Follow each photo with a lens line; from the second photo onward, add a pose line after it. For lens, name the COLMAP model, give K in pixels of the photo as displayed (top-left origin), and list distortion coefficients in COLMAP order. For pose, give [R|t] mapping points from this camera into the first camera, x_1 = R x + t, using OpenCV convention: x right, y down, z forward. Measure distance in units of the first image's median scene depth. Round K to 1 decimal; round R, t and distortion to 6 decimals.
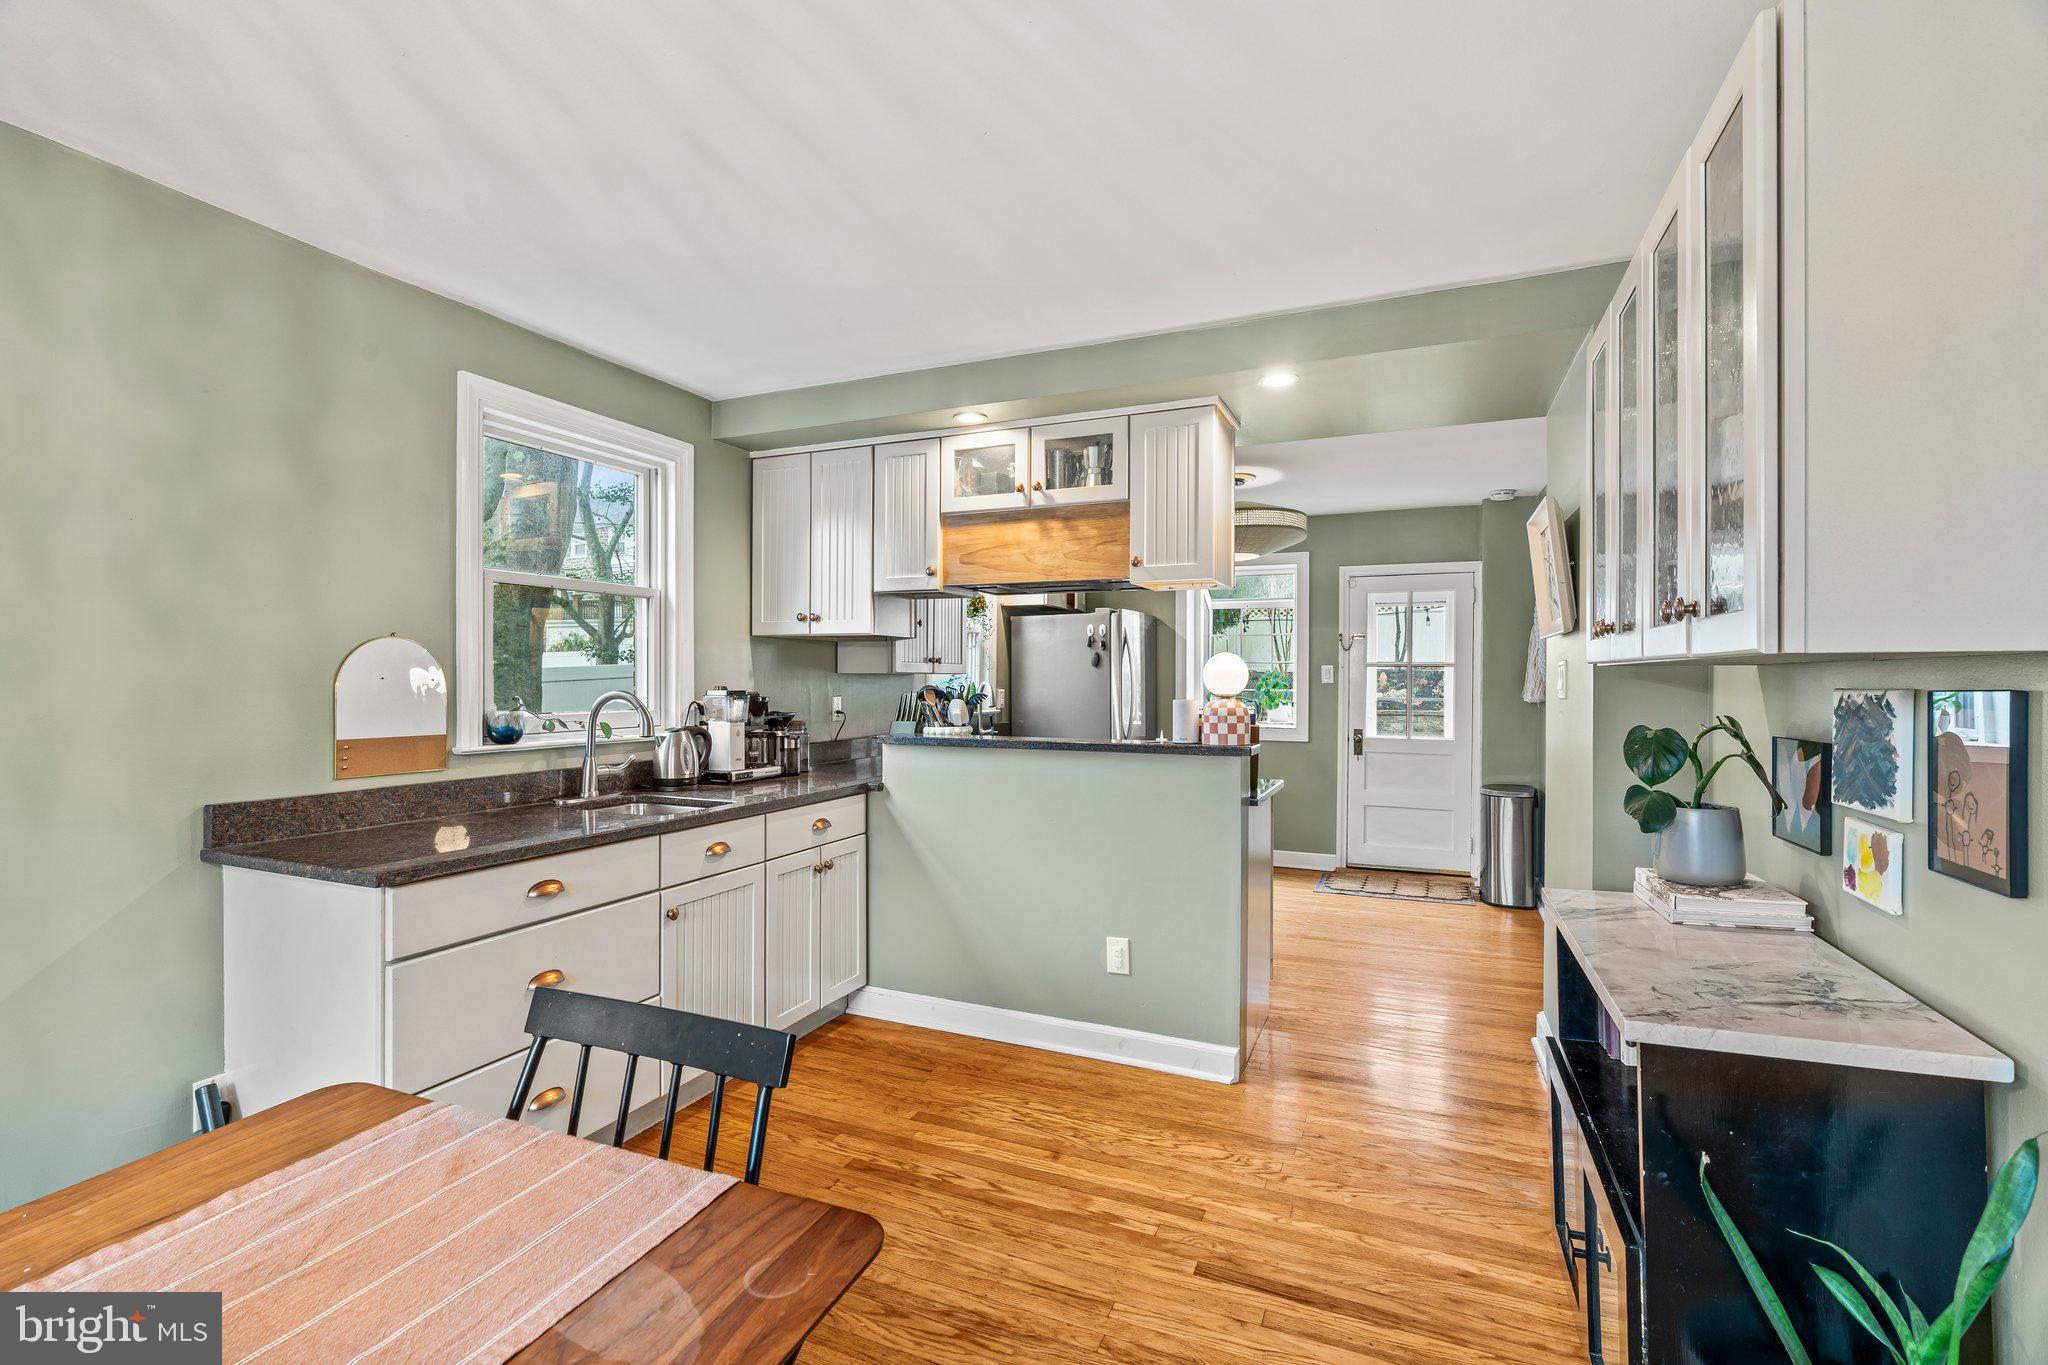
lens RADIAL K [[918.8, 0, 1021.3], [0, 918.8, 679.7], [0, 0, 1]] dist [-0.003613, 0.000443]
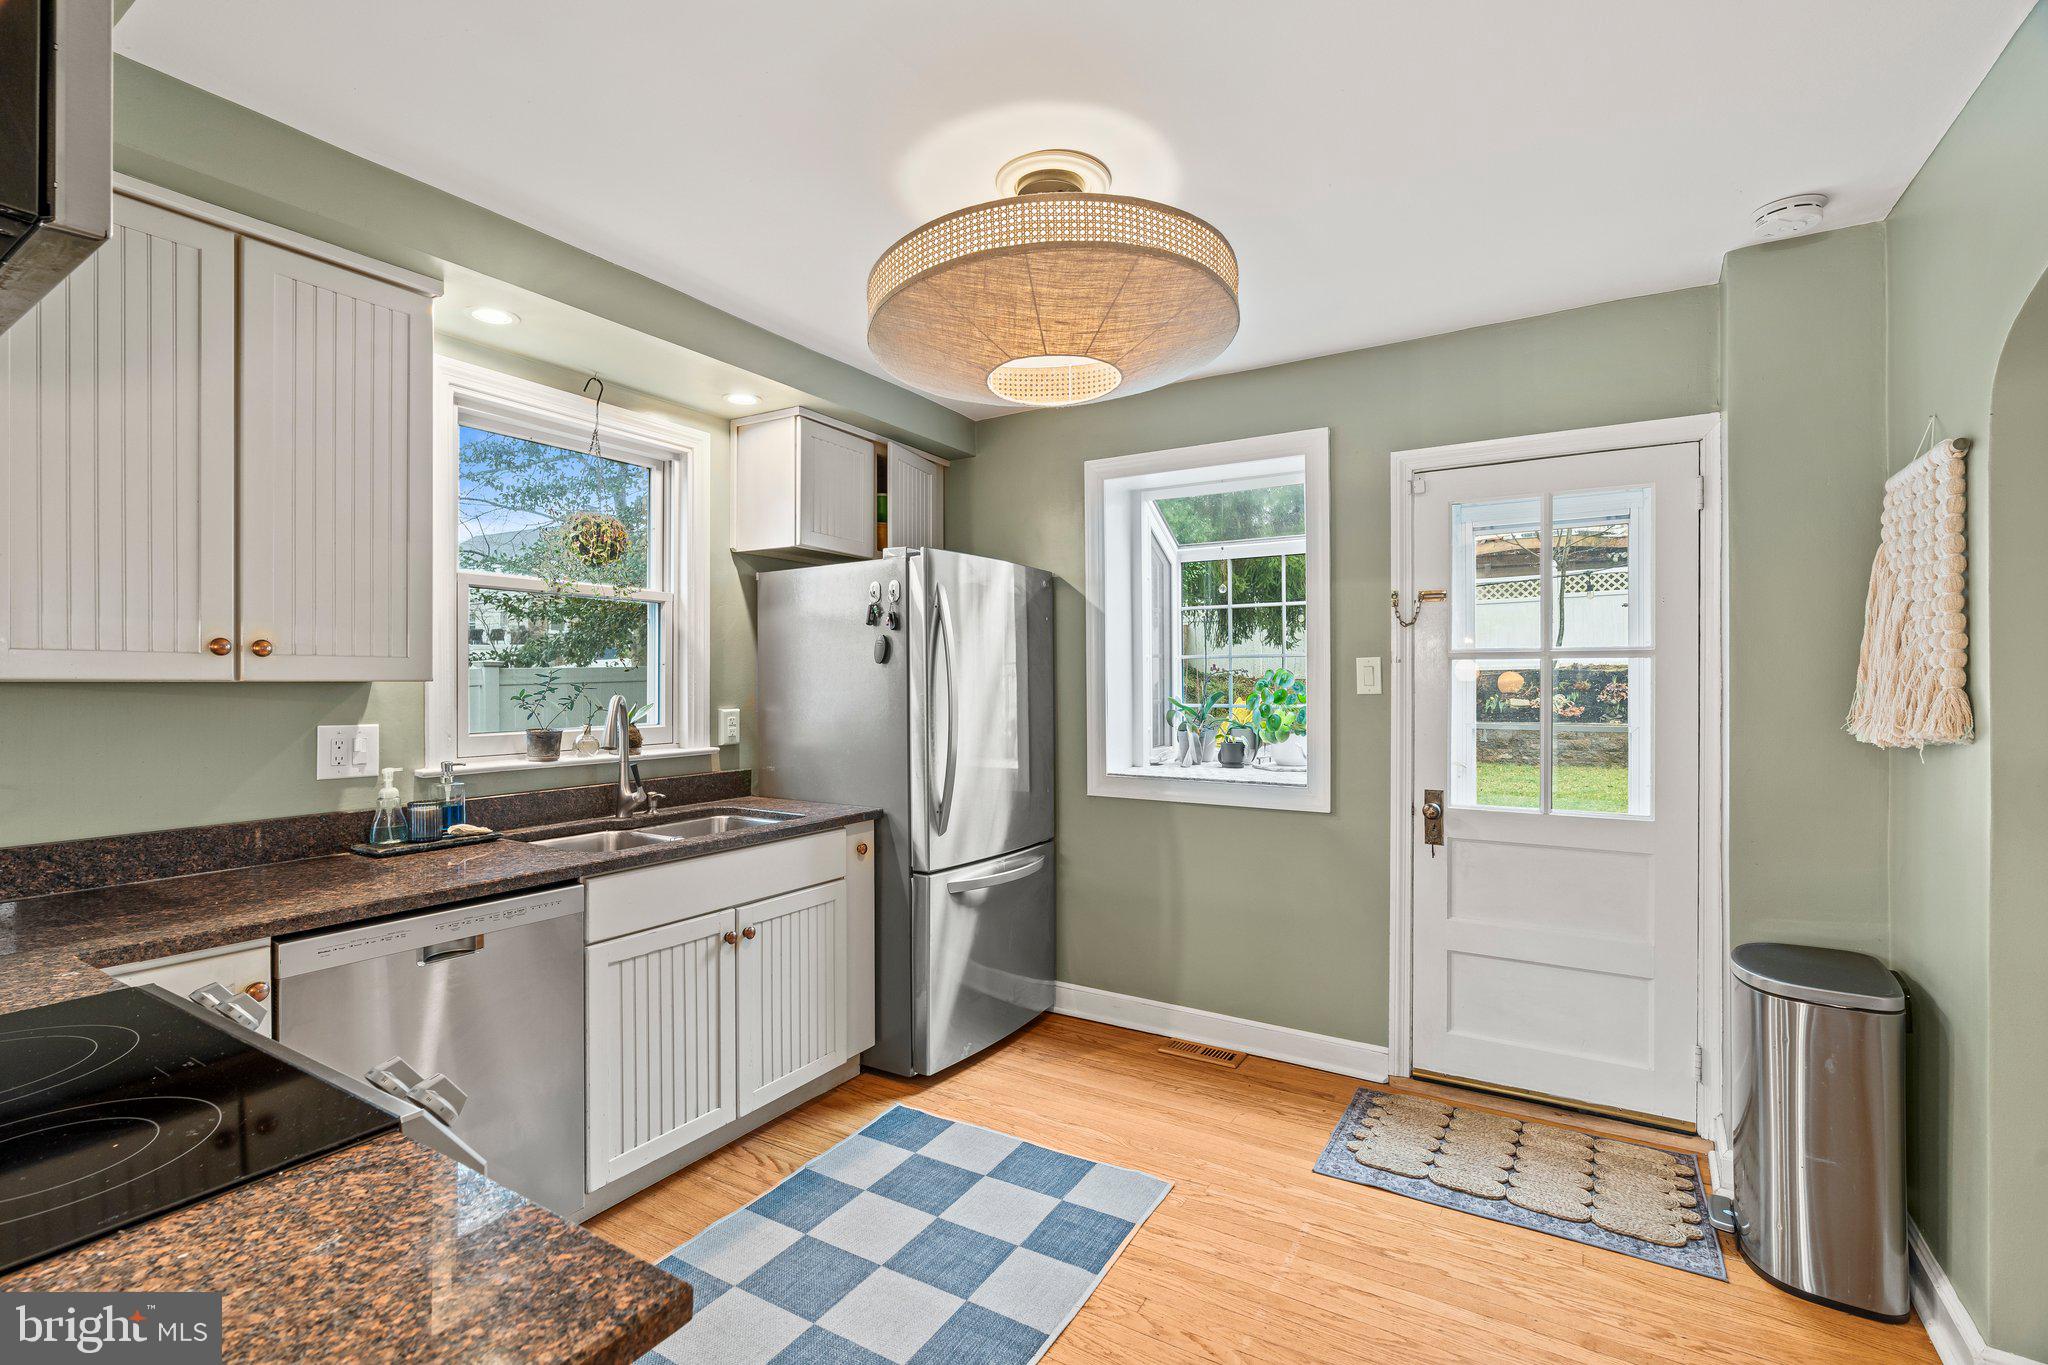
lens RADIAL K [[918.8, 0, 1021.3], [0, 918.8, 679.7], [0, 0, 1]] dist [-0.003613, 0.000443]
pose [[0.990435, -0.005303, -0.137880, 0.221337], [0.004311, 0.999963, -0.007495, -0.001087], [0.137914, 0.006829, 0.990421, 0.499028]]
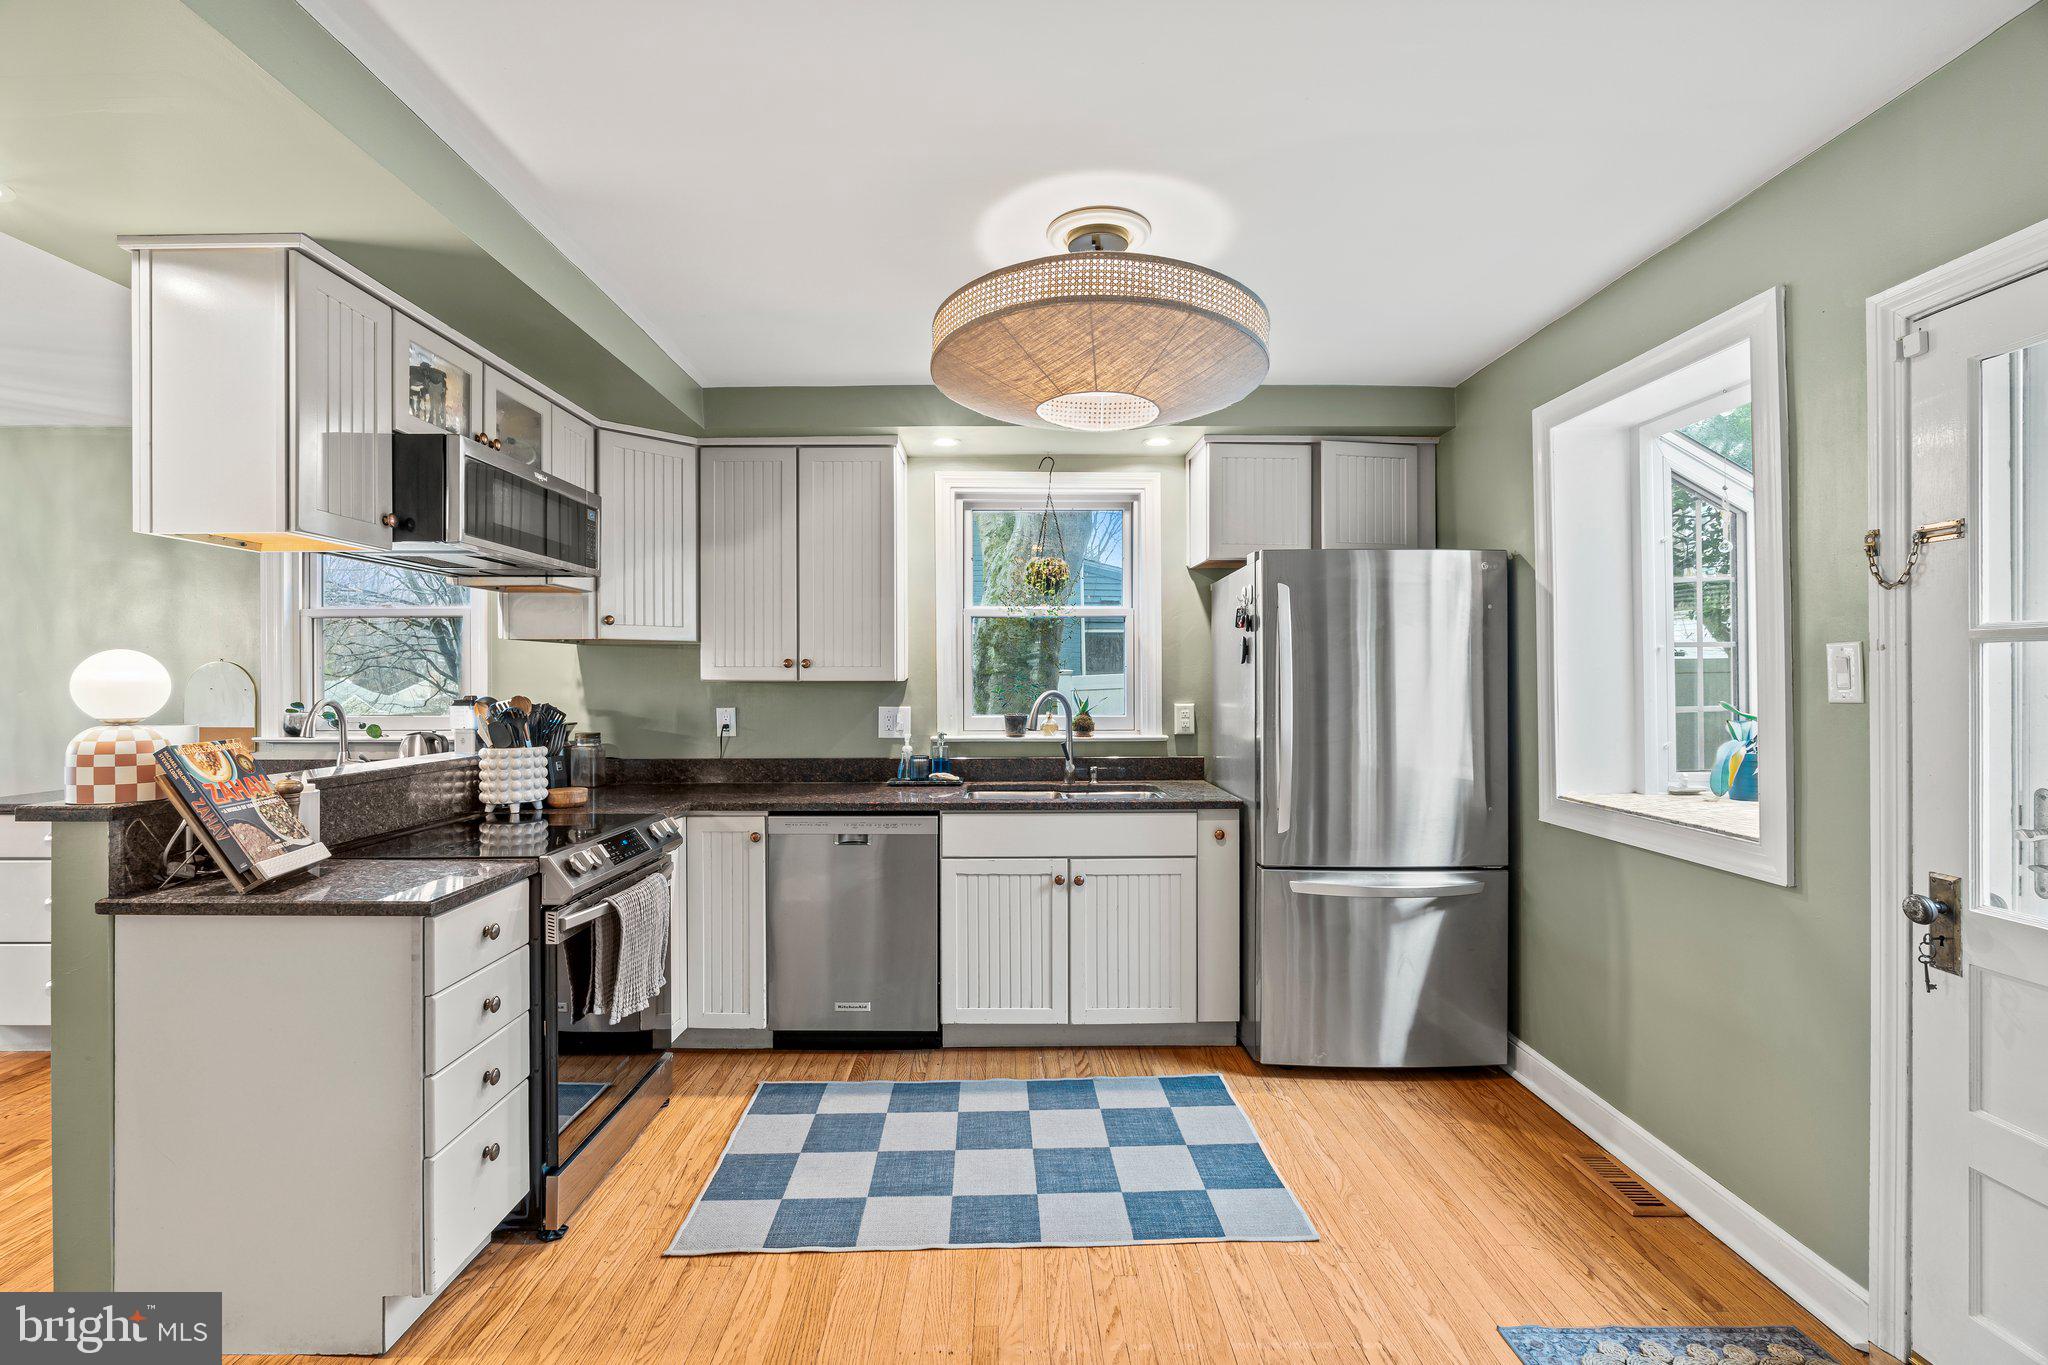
lens RADIAL K [[933.3, 0, 1030.9], [0, 933.3, 679.5], [0, 0, 1]] dist [-0.000549, 0.007798]
pose [[0.420978, -0.004111, -0.907062, 0.506194], [-0.000479, 0.999989, -0.004755, -0.002273], [0.907071, 0.002436, 0.420971, 0.642210]]
